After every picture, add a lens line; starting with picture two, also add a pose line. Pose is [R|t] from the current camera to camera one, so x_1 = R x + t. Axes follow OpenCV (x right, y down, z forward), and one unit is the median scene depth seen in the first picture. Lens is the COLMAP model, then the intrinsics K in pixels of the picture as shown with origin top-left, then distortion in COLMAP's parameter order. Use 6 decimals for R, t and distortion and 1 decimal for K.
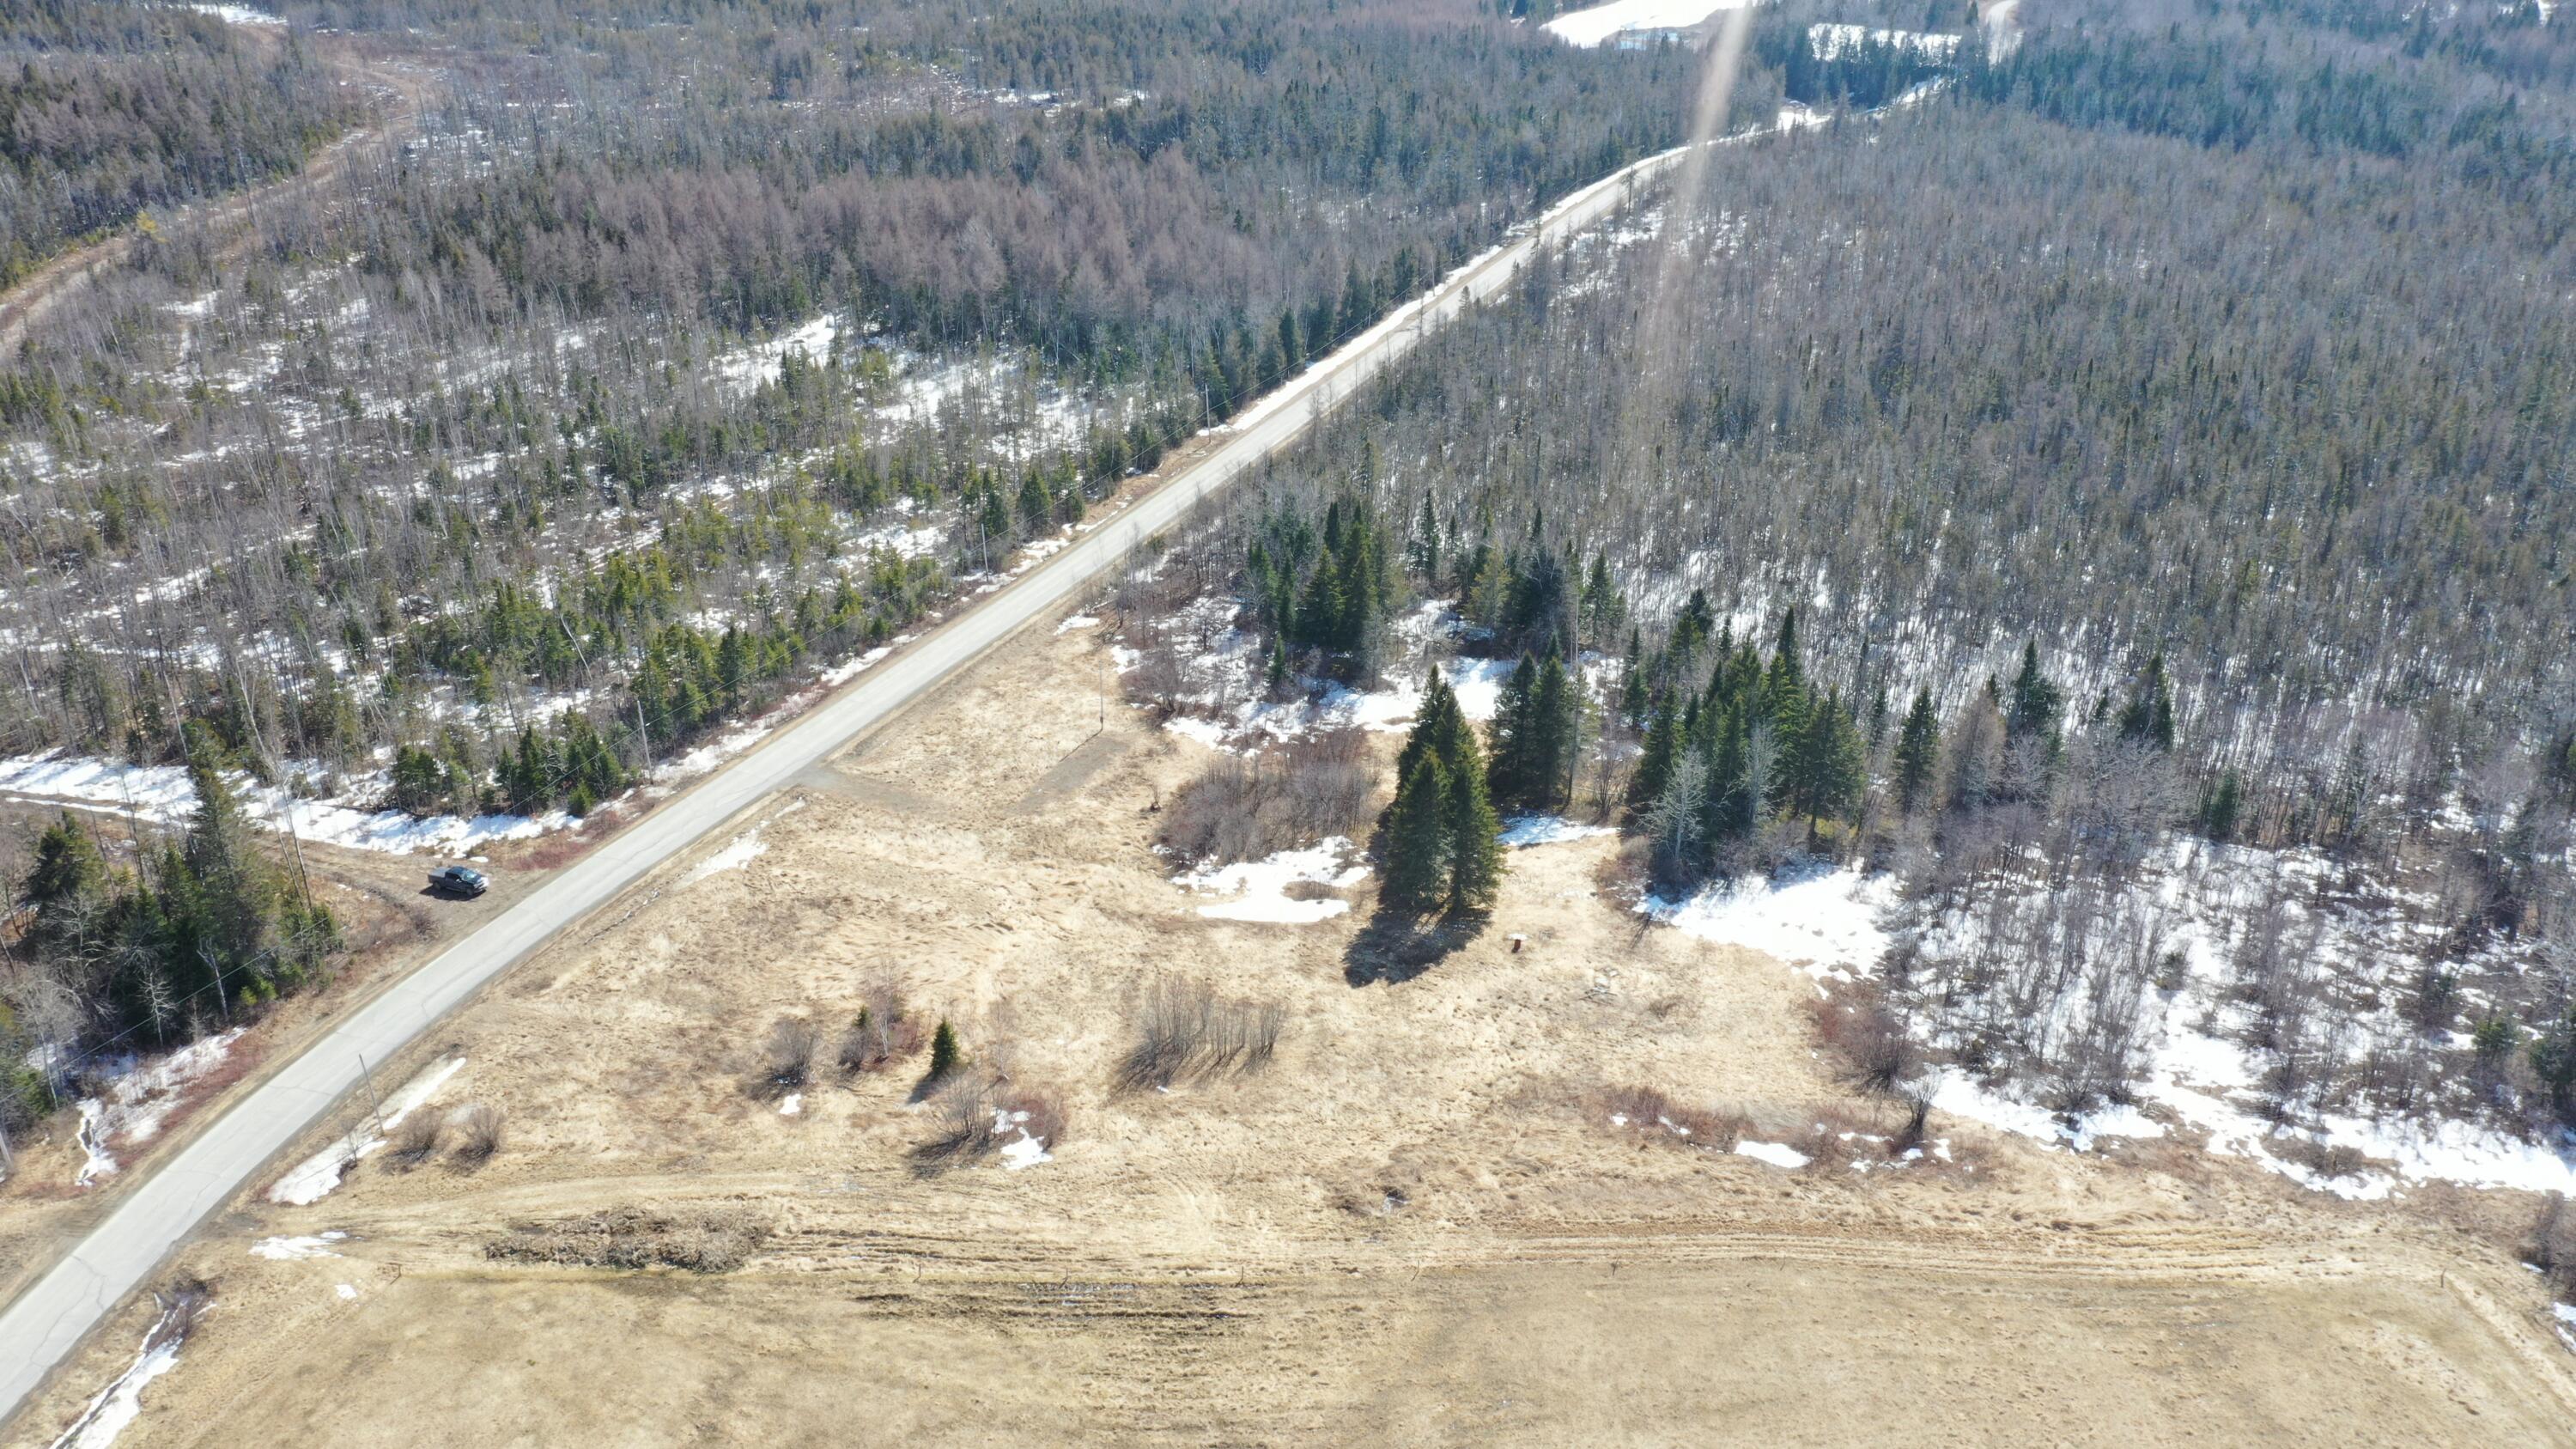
lens RADIAL K [[2036.1, 0, 1288.0], [0, 2036.1, 724.5], [0, 0, 1]] dist [-0.015988, -0.007903]
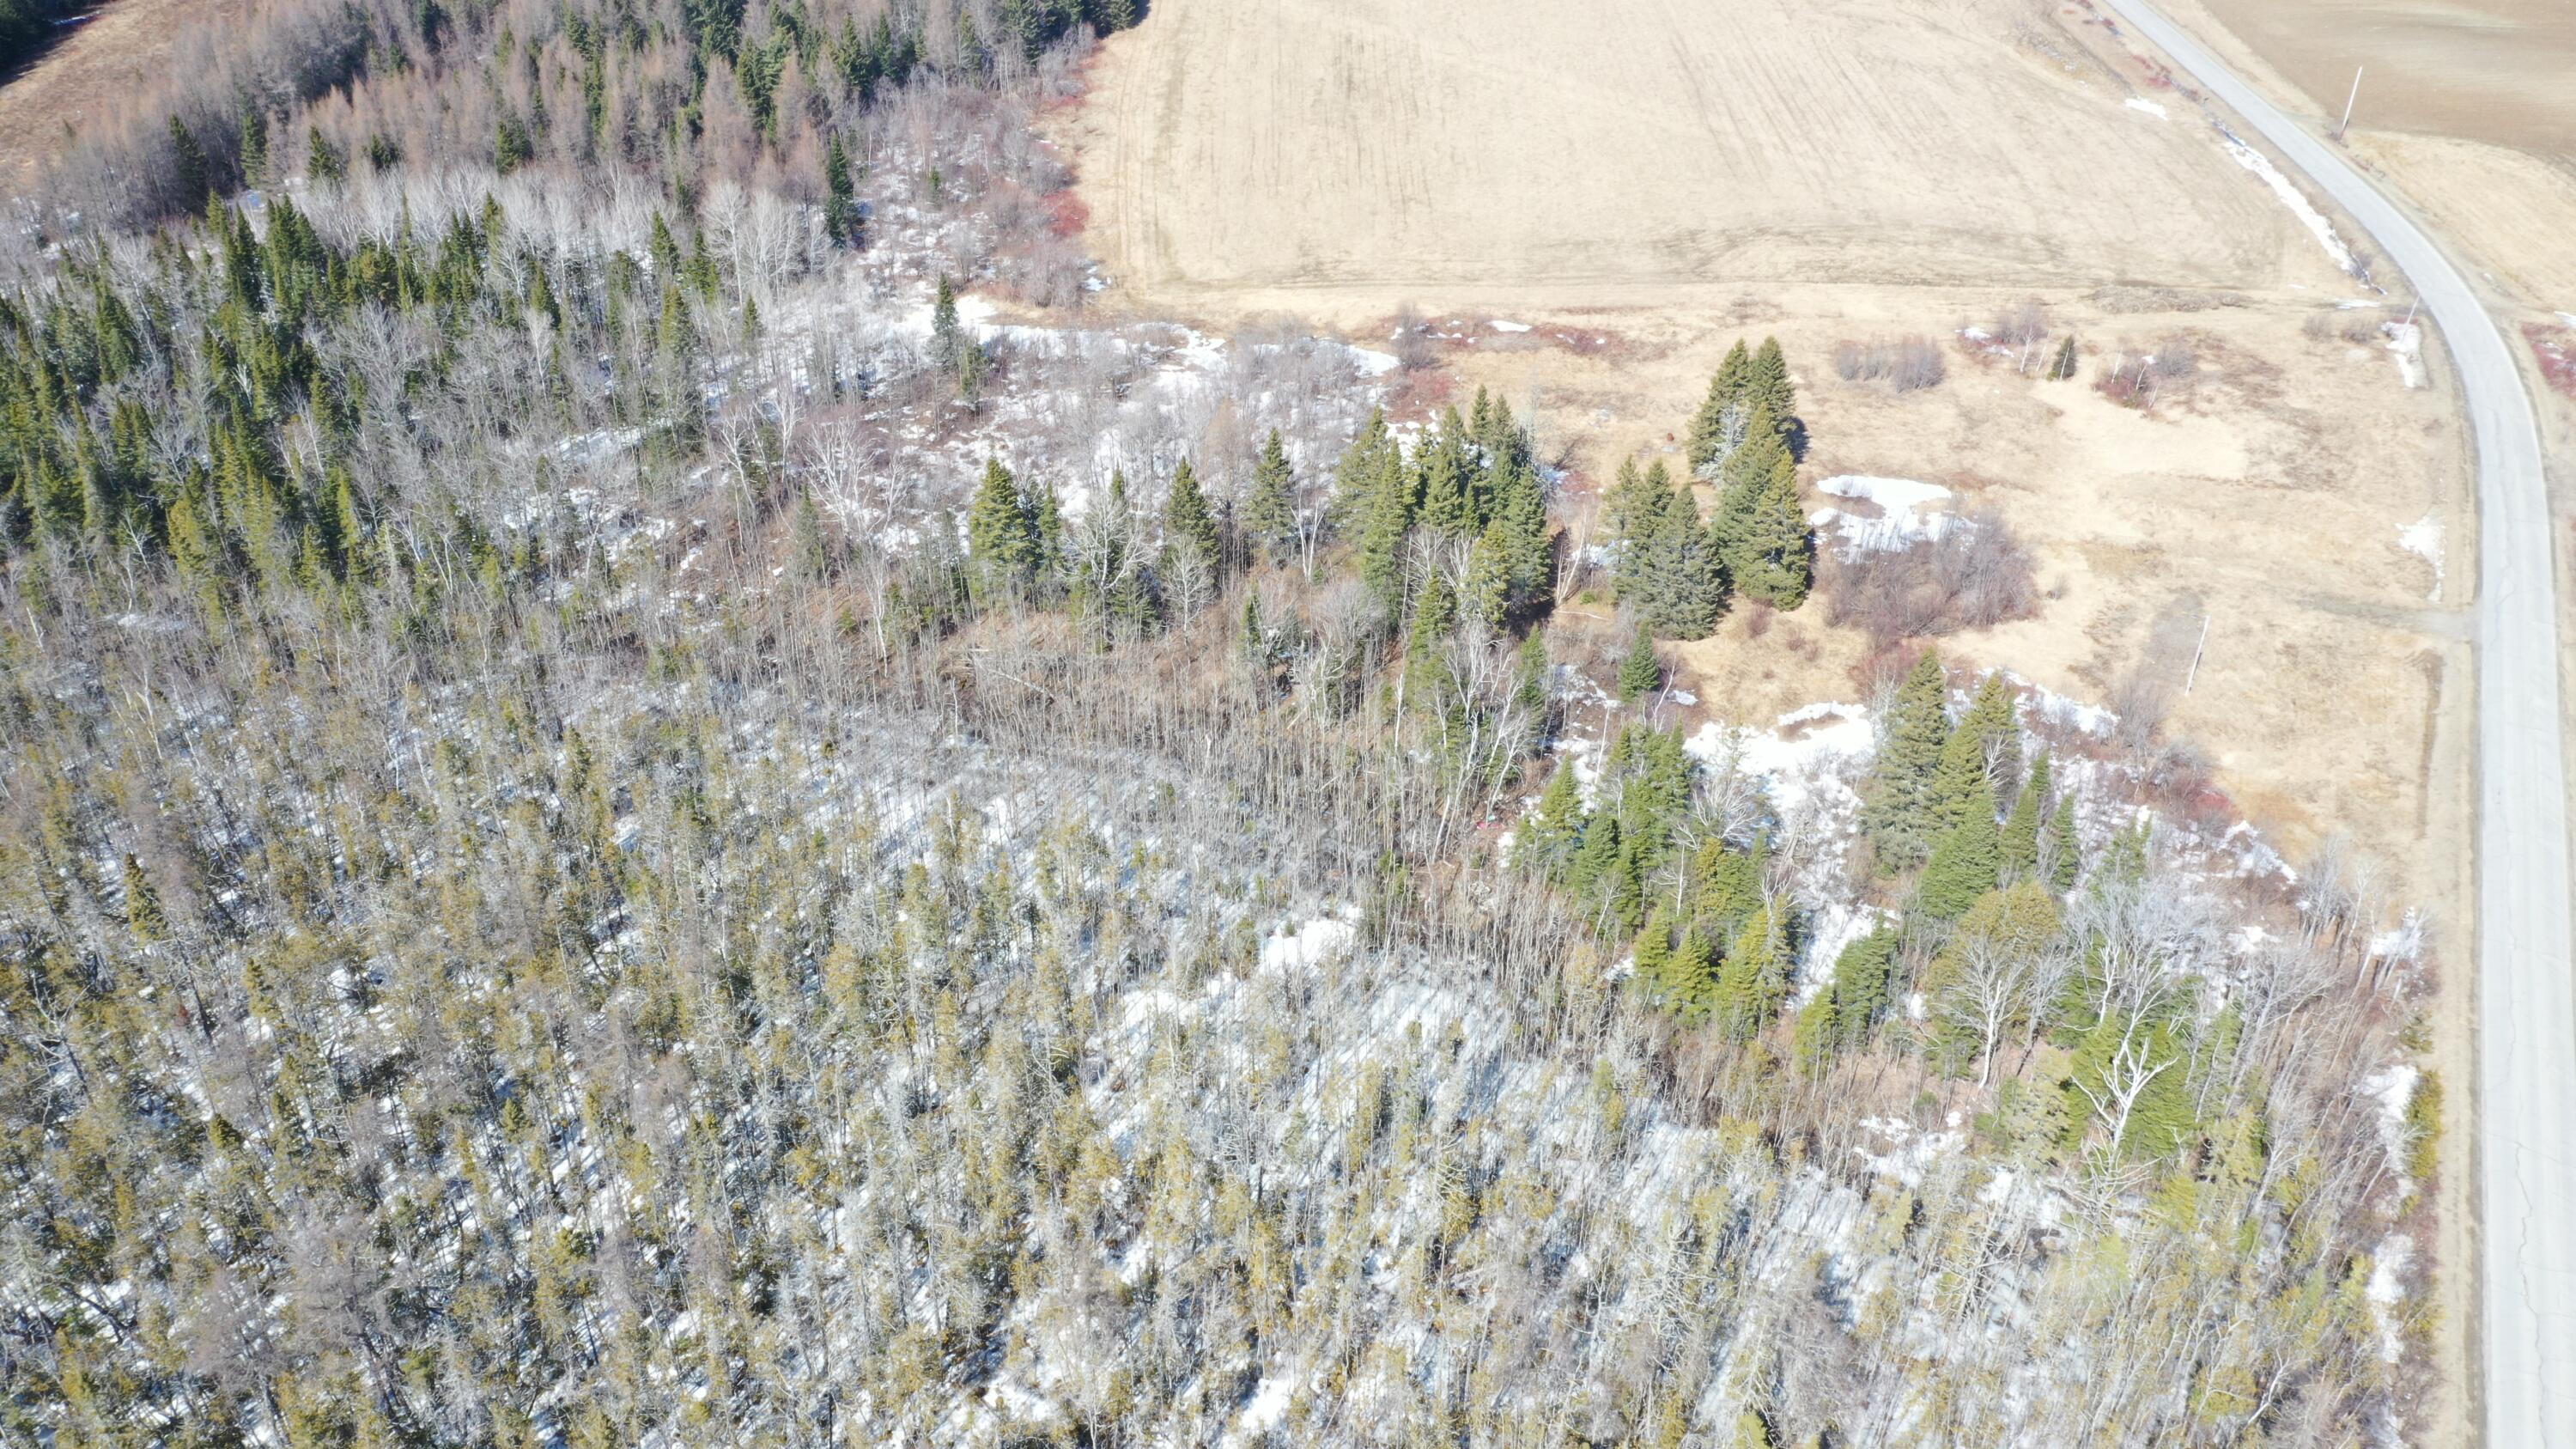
lens RADIAL K [[2081.1, 0, 1288.0], [0, 2081.1, 724.5], [0, 0, 1]] dist [-0.005364, -0.008423]
pose [[-0.999202, -0.027191, 0.029260, 0.276141], [0.010851, 0.520203, 0.853974, -0.800782], [-0.038442, 0.853609, -0.519493, 1.654010]]
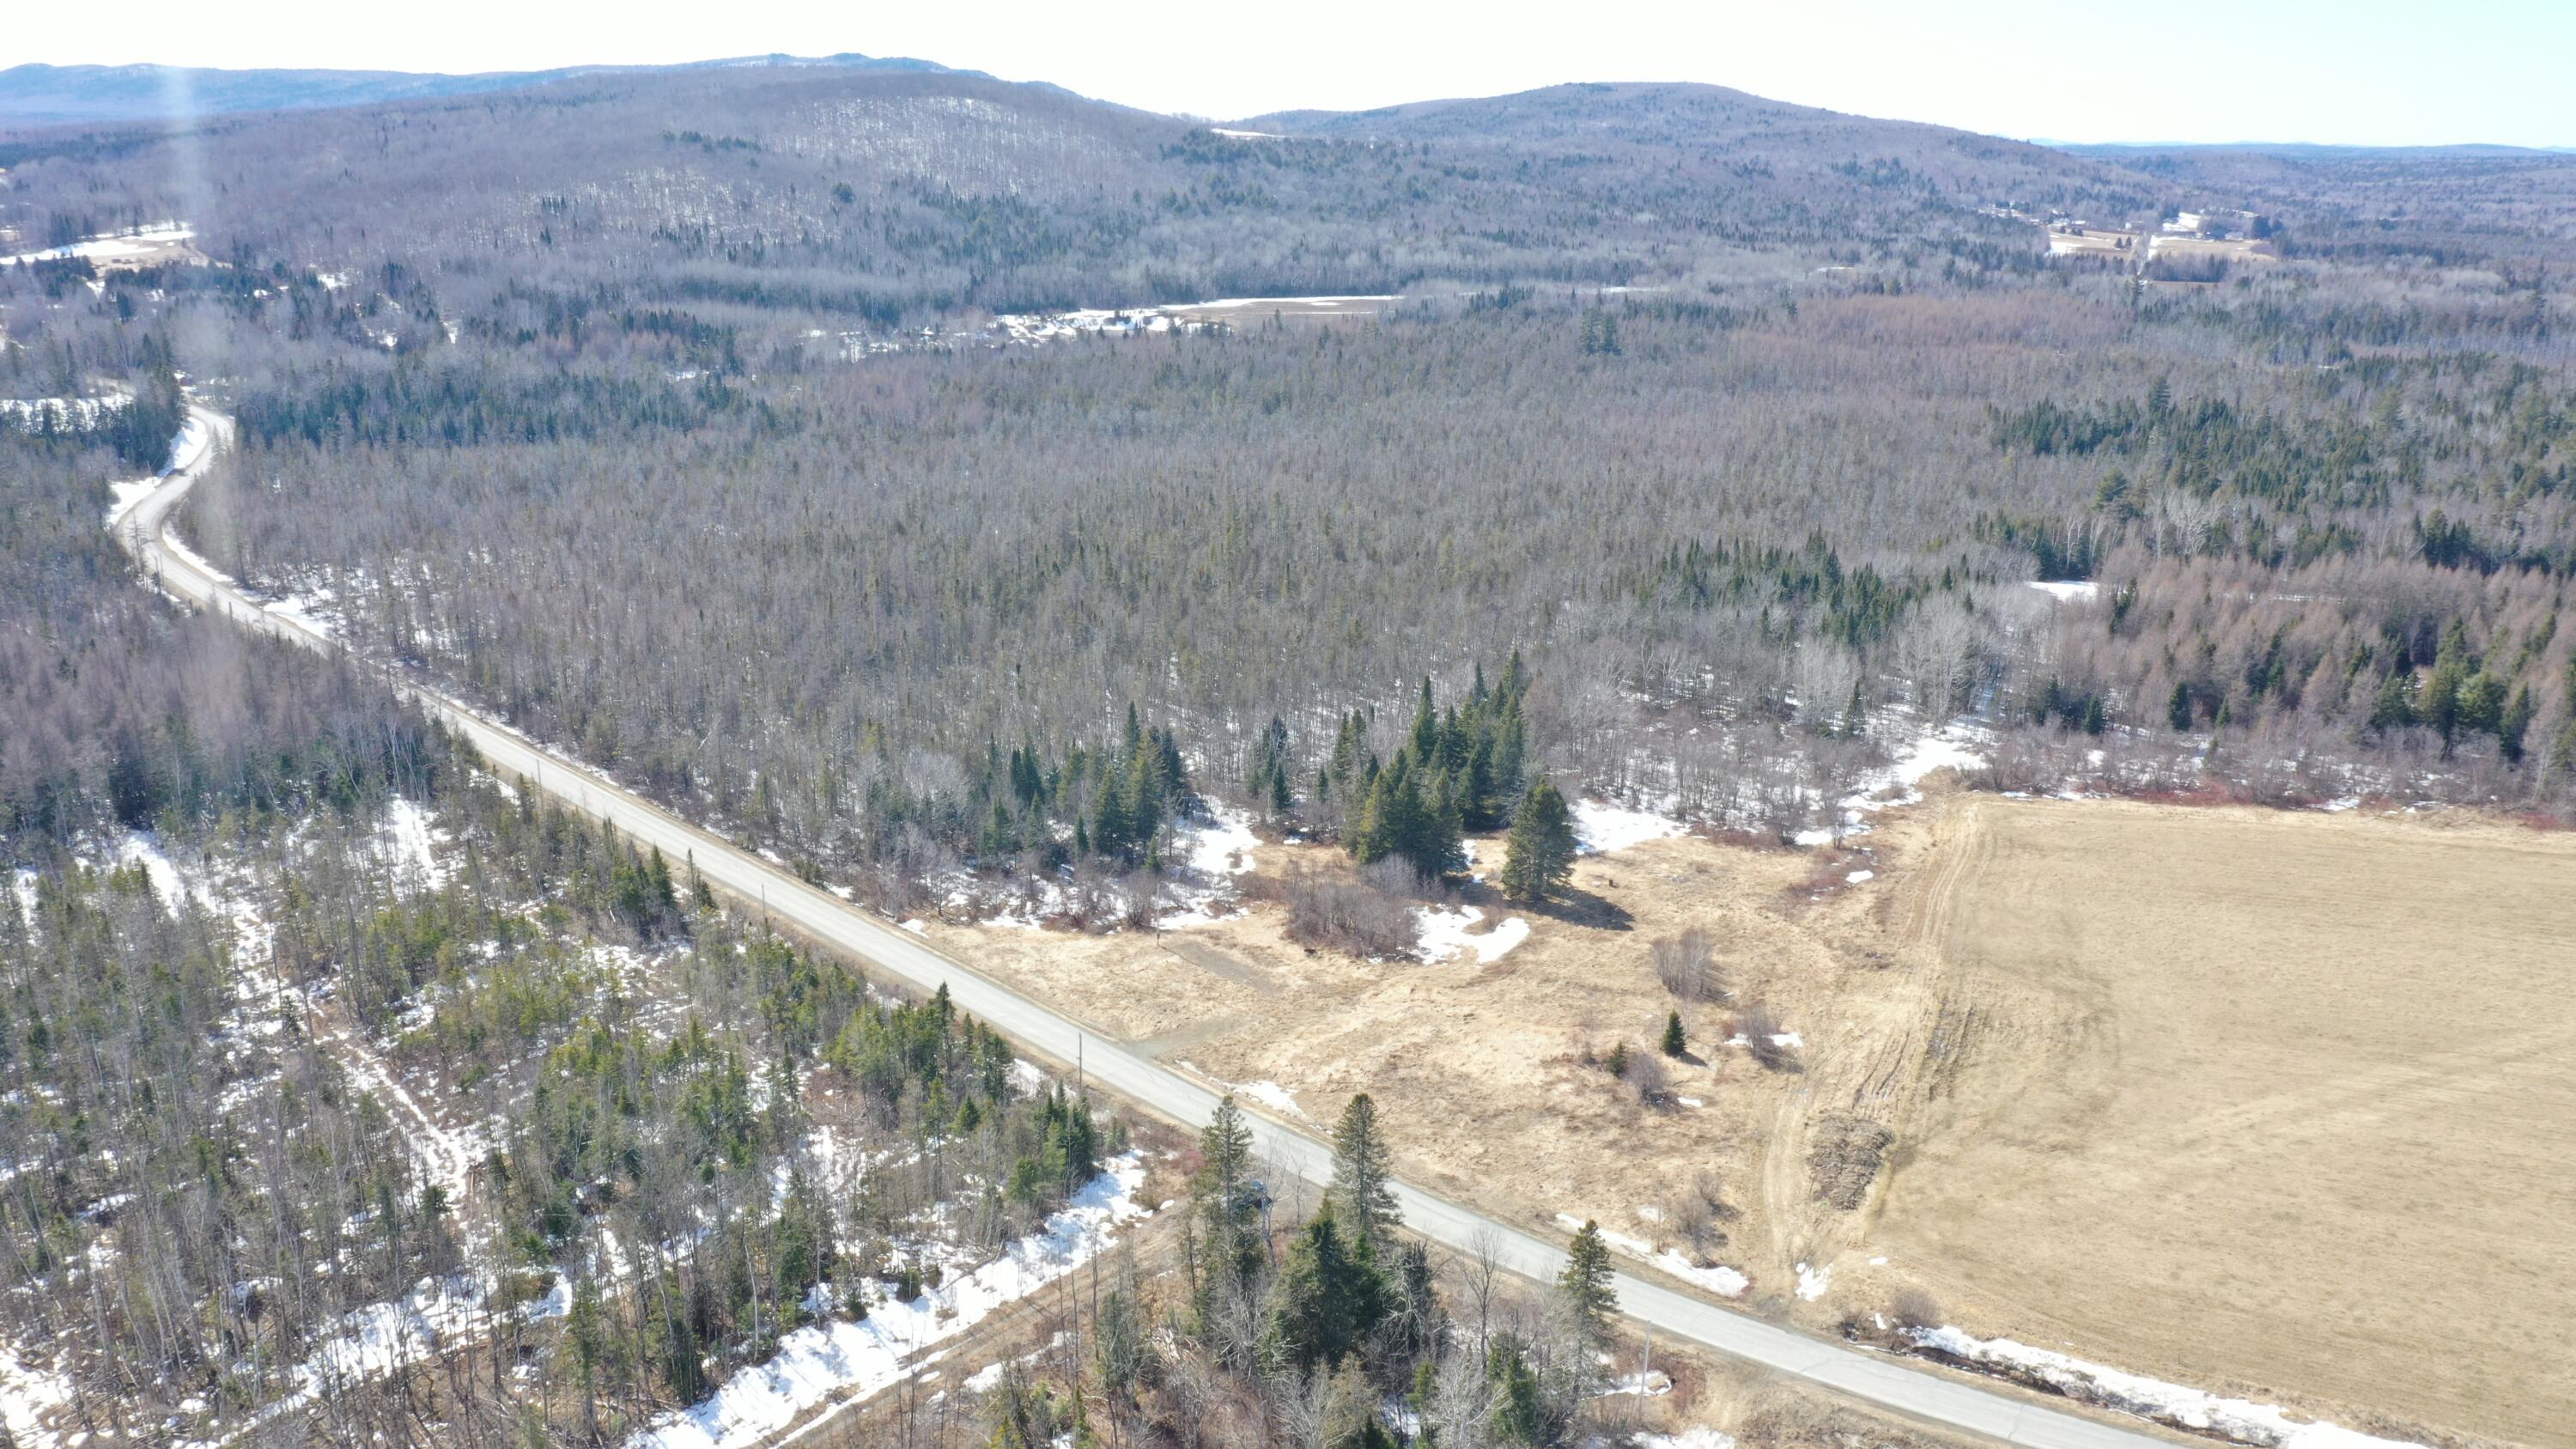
lens RADIAL K [[2081.1, 0, 1288.0], [0, 2081.1, 724.5], [0, 0, 1]] dist [-0.005364, -0.008423]
pose [[0.402960, -0.262561, 0.876747, -1.187284], [0.389276, 0.916162, 0.095450, -0.217536], [-0.828304, 0.302834, 0.471385, 0.405876]]
